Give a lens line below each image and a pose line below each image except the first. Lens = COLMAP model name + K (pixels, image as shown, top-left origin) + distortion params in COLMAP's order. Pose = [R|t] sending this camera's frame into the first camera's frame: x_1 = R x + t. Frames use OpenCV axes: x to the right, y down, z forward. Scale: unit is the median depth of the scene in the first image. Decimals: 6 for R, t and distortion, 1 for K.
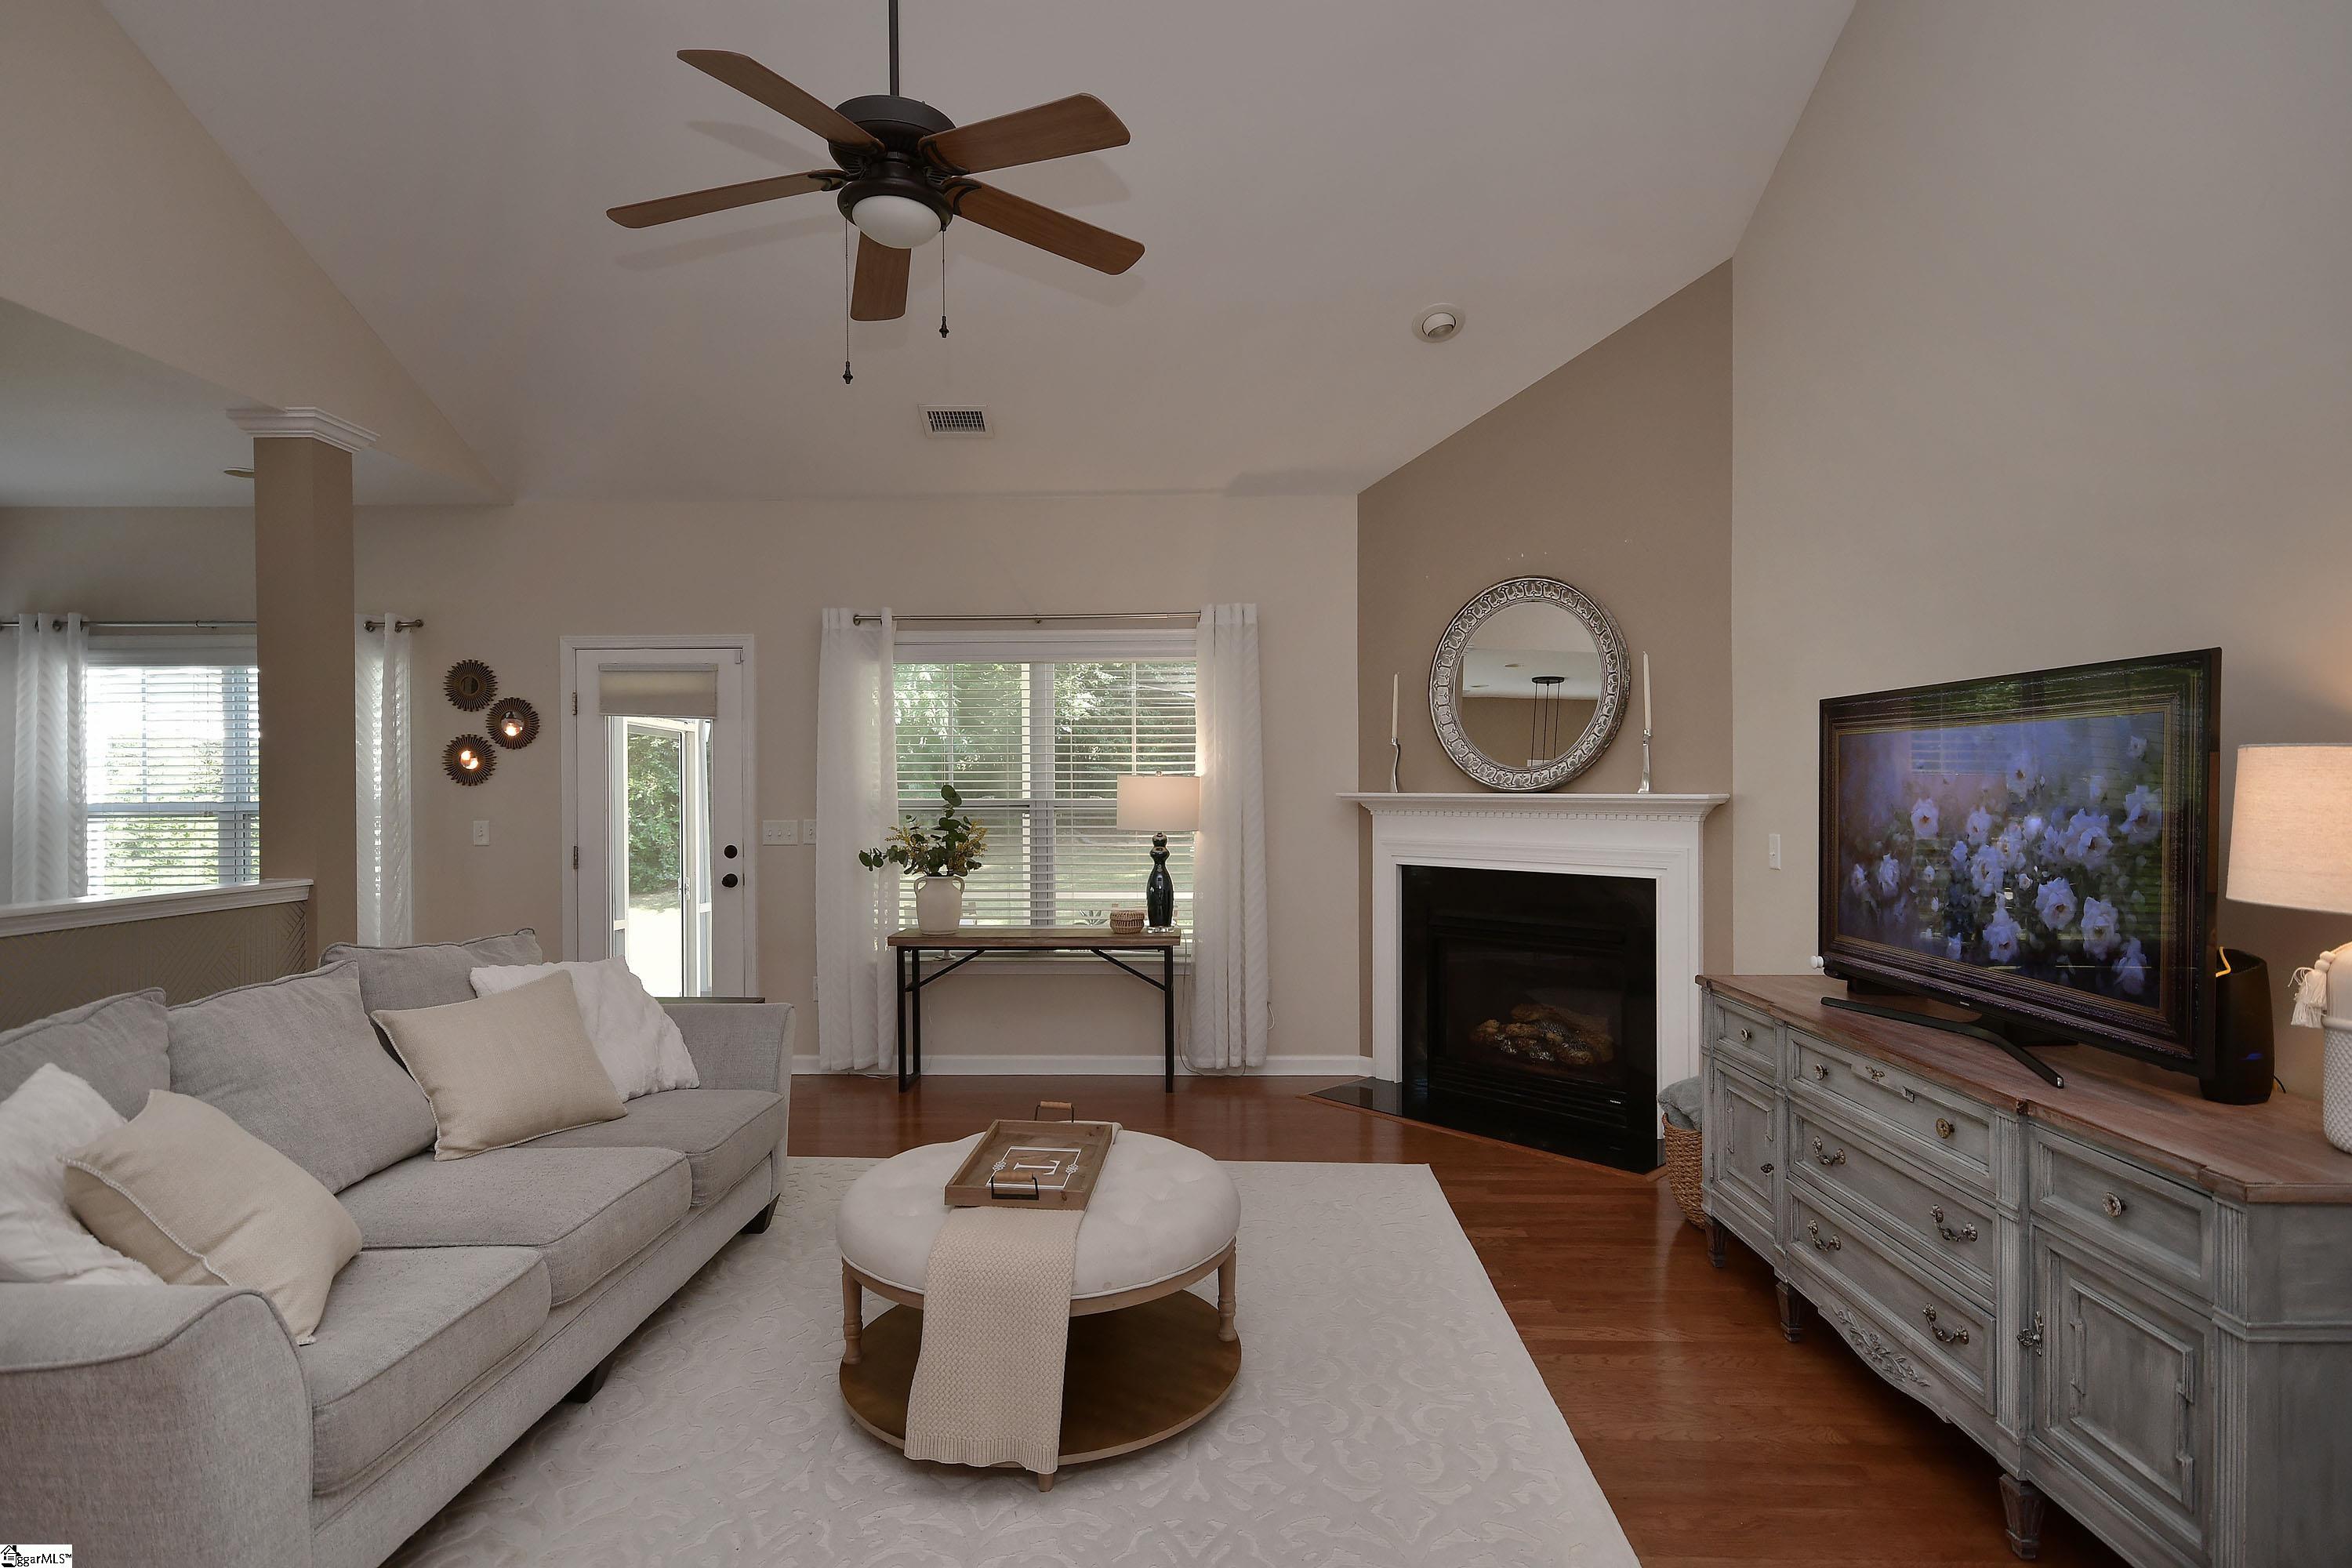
lens RADIAL K [[1185.2, 0, 1173.5], [0, 1185.2, 805.1], [0, 0, 1]] dist [0.015550, -0.000262]
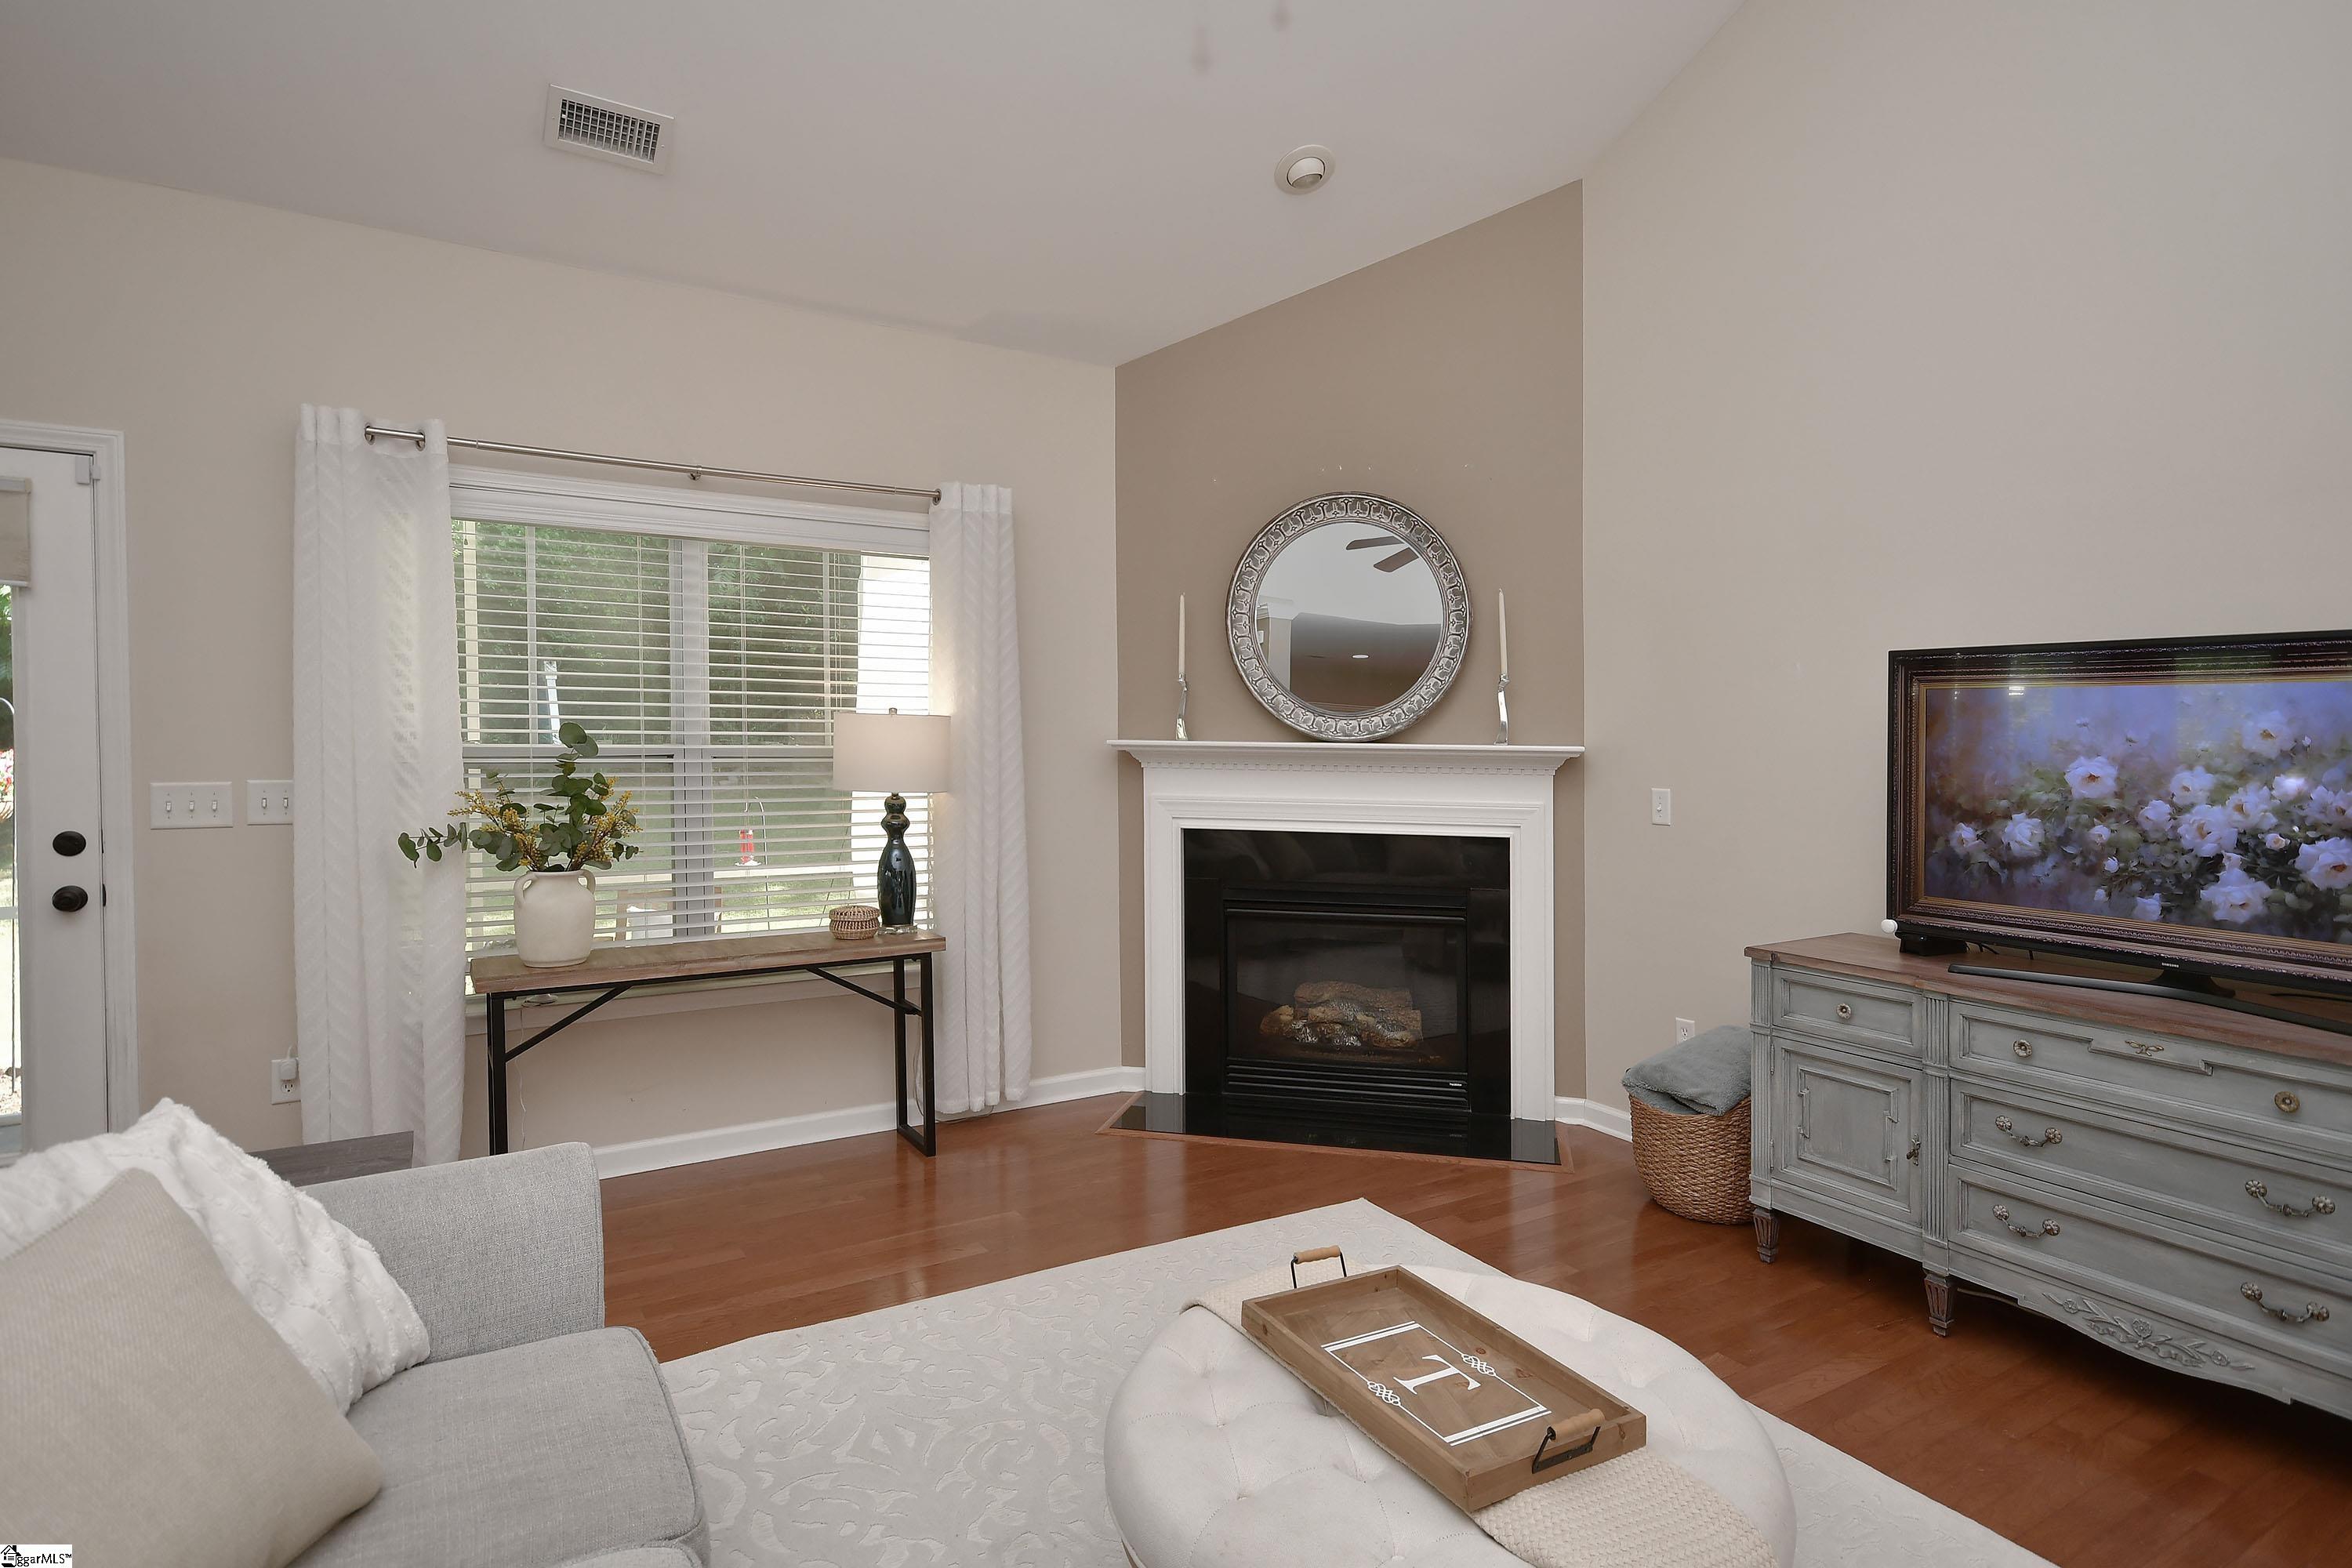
lens RADIAL K [[1250.5, 0, 1198.4], [0, 1250.5, 770.0], [0, 0, 1]] dist [0.019913, -0.001111]
pose [[0.834265, -0.005744, 0.551333, -0.351600], [-0.004021, 0.999856, 0.016500, -0.005545], [-0.551349, -0.015982, 0.834122, 0.343307]]
